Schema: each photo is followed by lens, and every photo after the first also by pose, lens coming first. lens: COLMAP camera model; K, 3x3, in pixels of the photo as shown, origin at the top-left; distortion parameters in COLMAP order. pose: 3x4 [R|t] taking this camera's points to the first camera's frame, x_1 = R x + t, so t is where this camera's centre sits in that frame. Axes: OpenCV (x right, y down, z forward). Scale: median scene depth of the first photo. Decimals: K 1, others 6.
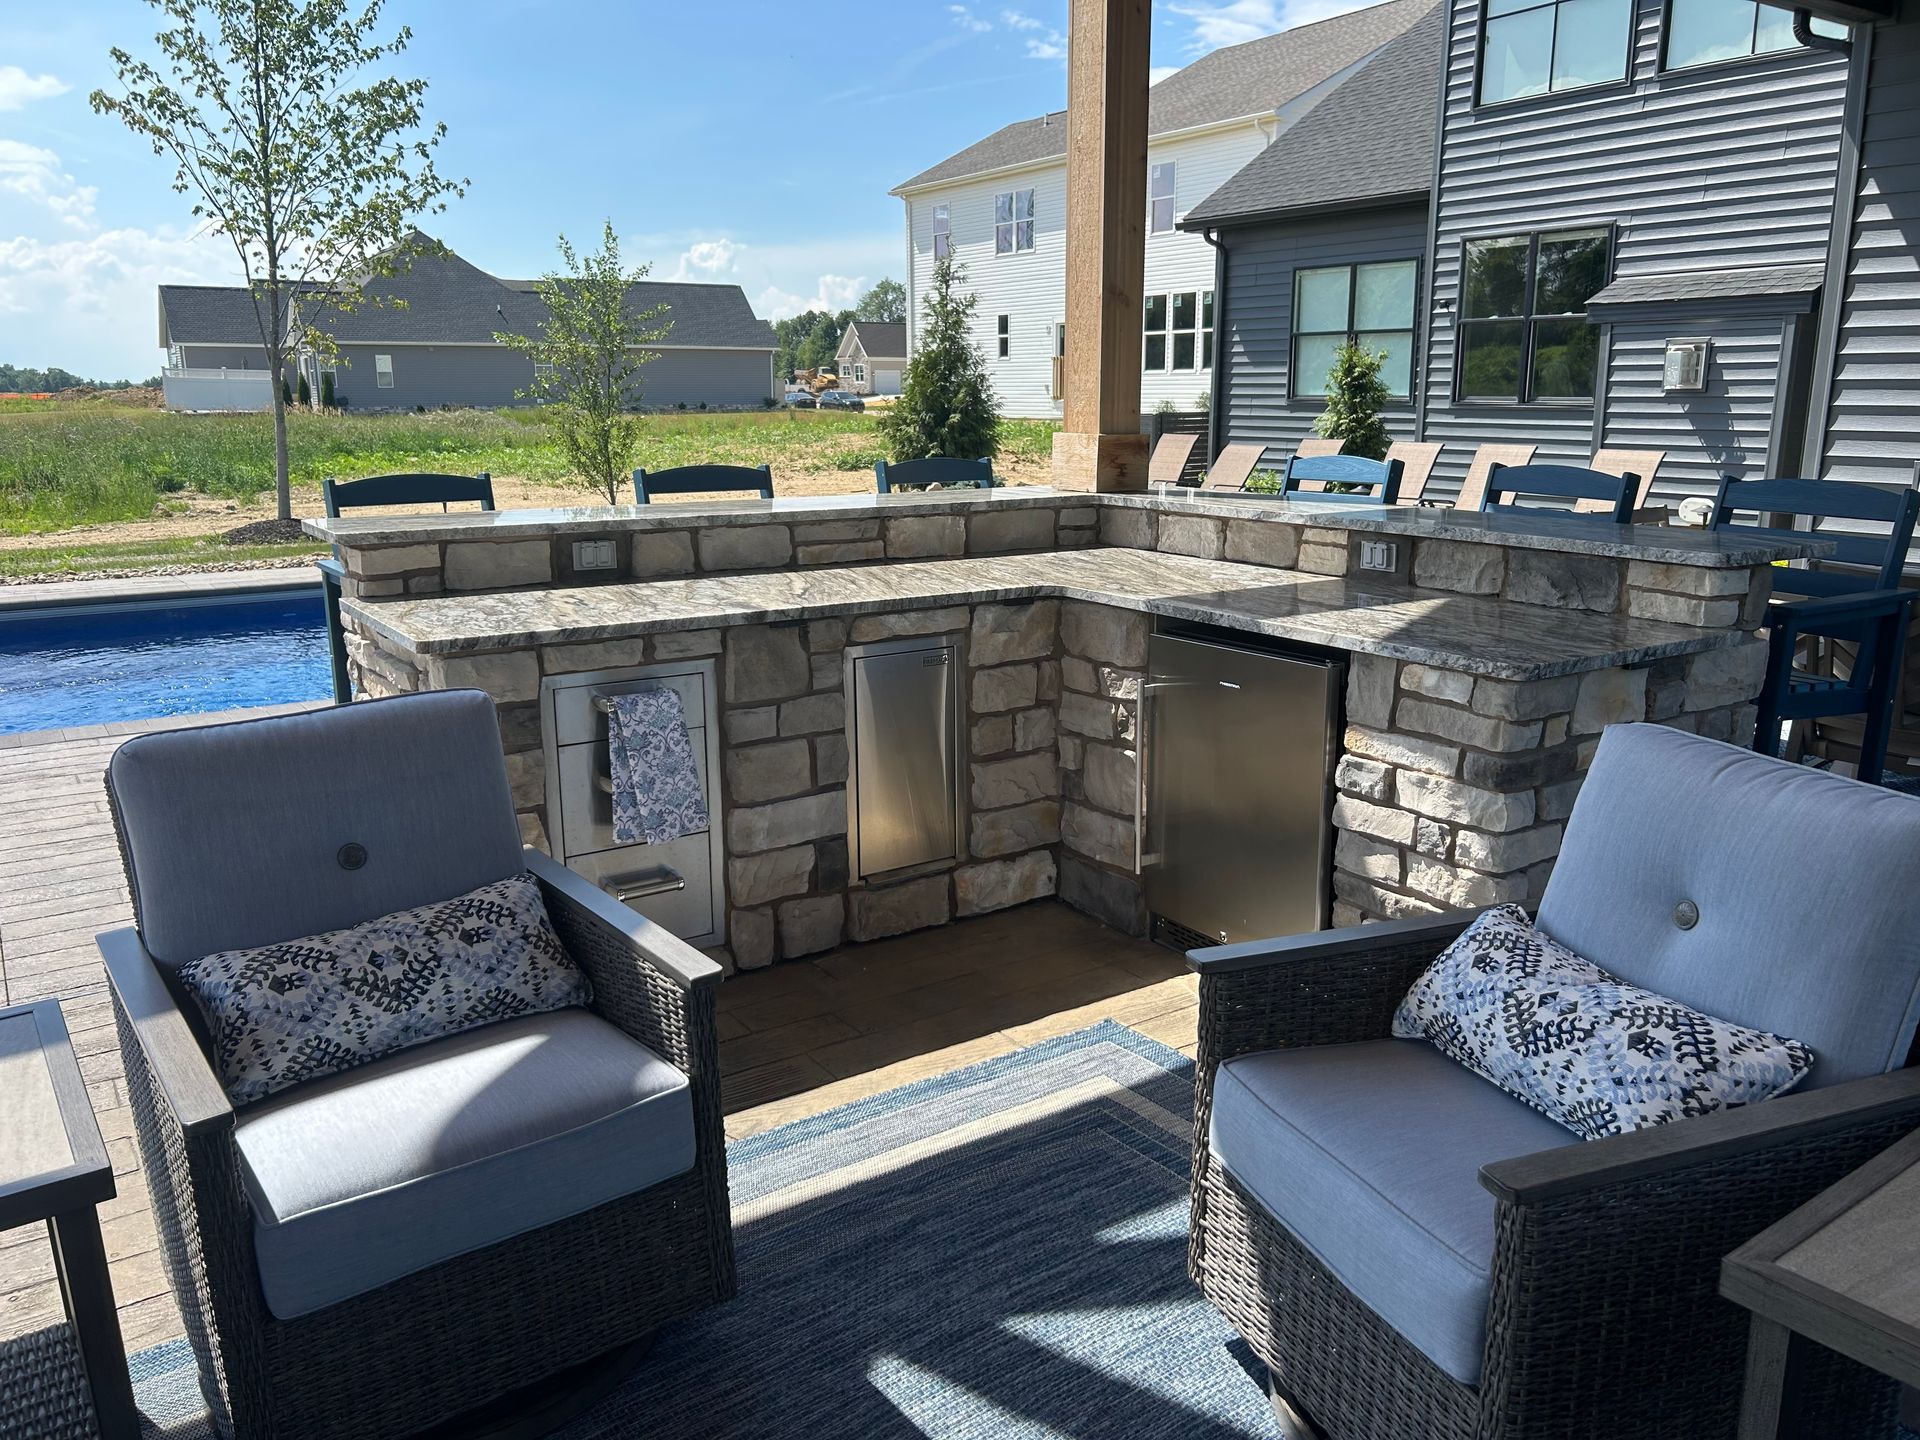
lens RADIAL K [[1468.0, 0, 956.0], [0, 1468.0, 711.6], [0, 0, 1]] dist [0.073024, -0.097759]
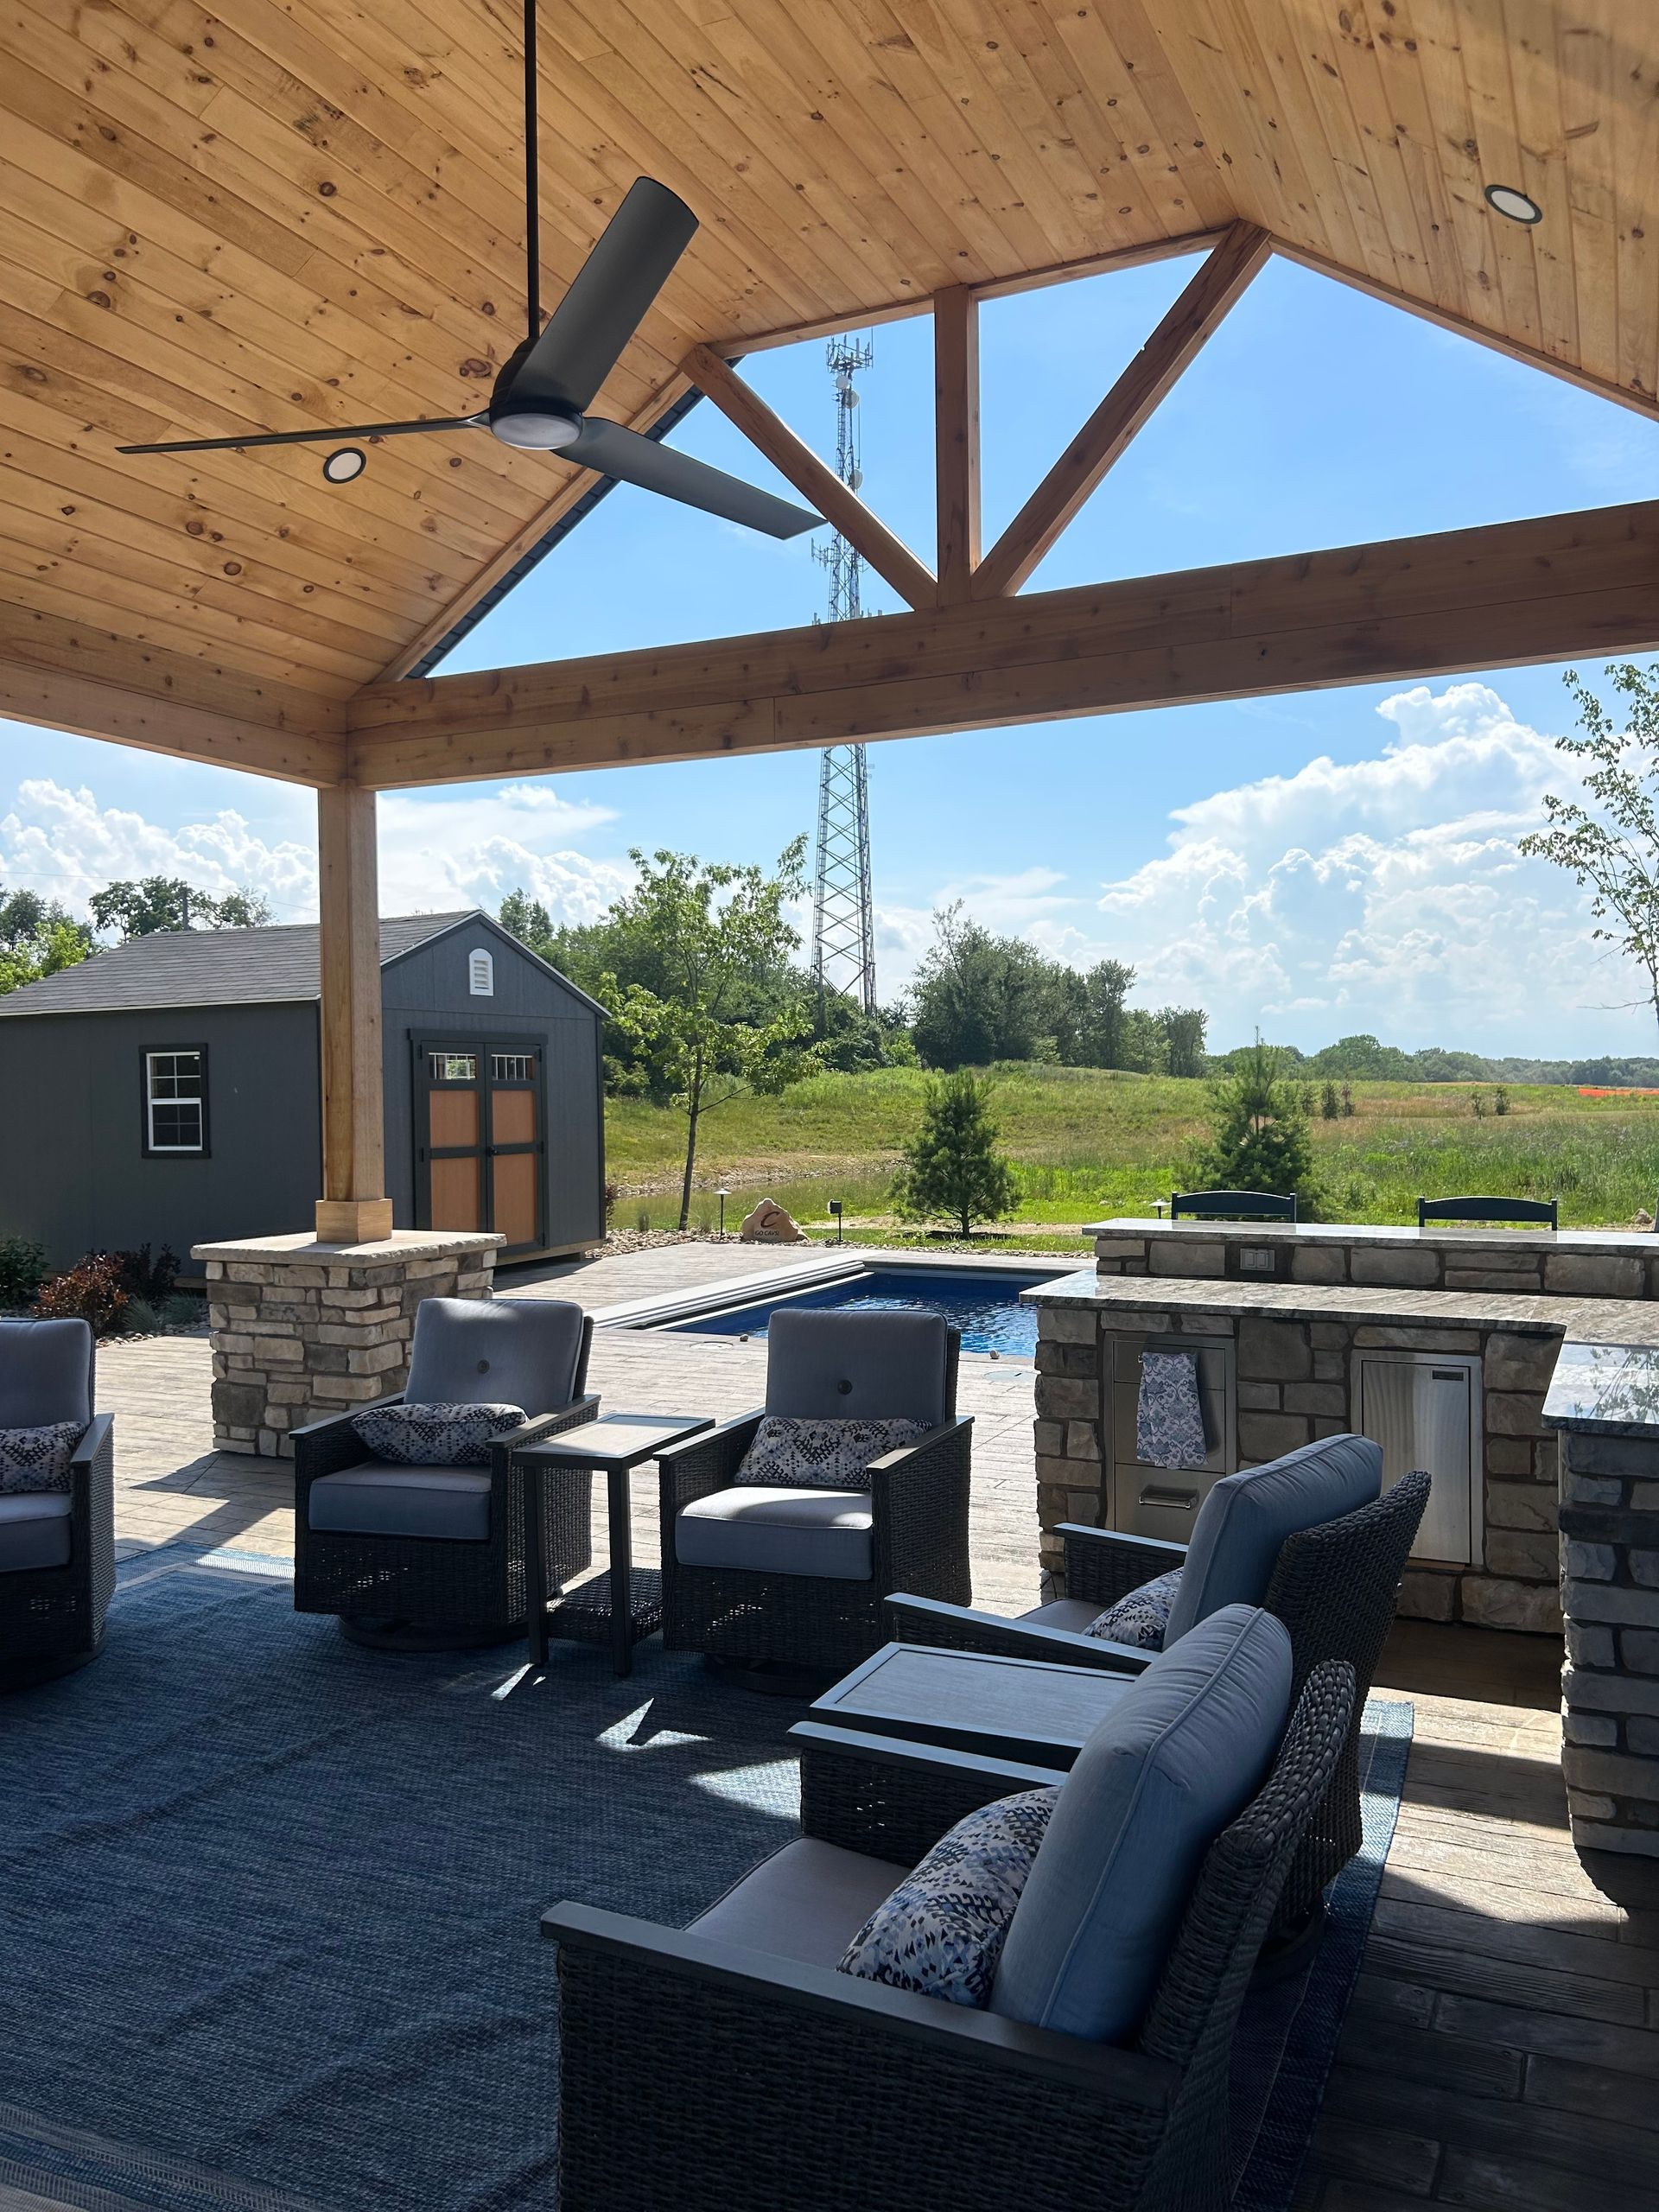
lens RADIAL K [[1691.3, 0, 820.5], [0, 1691.3, 1121.4], [0, 0, 1]] dist [0.073024, -0.097759]
pose [[0.501735, 0.016776, -0.864859, 0.799304], [-0.179987, 0.979954, -0.085409, -0.025427], [0.846089, 0.198516, 0.494697, -0.088114]]
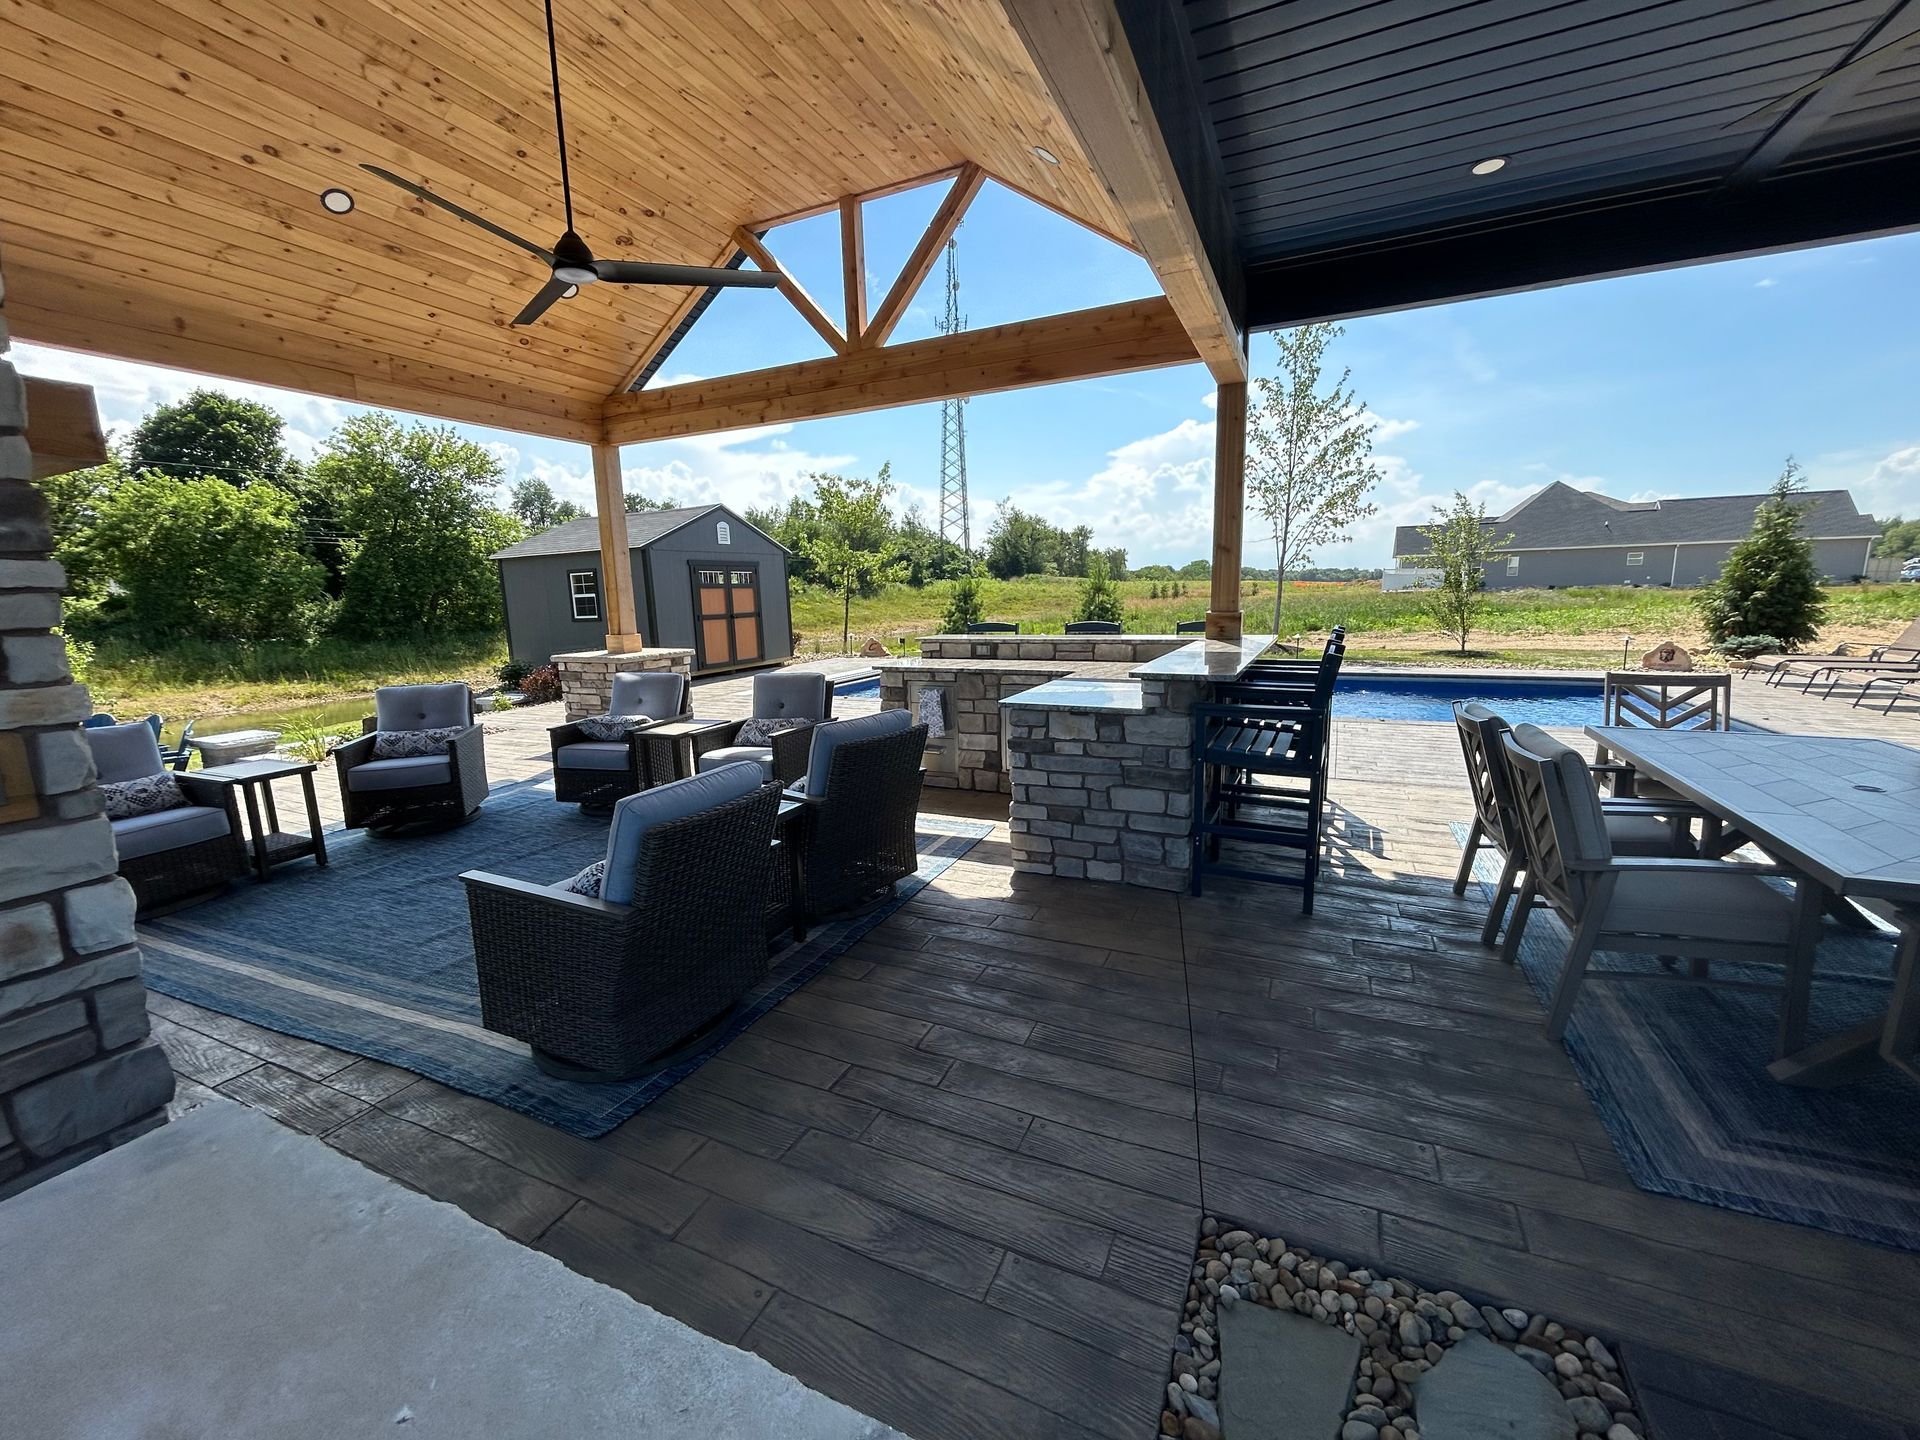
lens RADIAL K [[786.0, 0, 962.0], [0, 786.0, 720.4], [0, 0, 1]] dist [-0.000463, 0.000636]
pose [[0.508057, 0.132155, -0.851125, 1.039368], [-0.161493, 0.985250, 0.056582, -0.044443], [0.846048, 0.108704, 0.521906, 0.132334]]
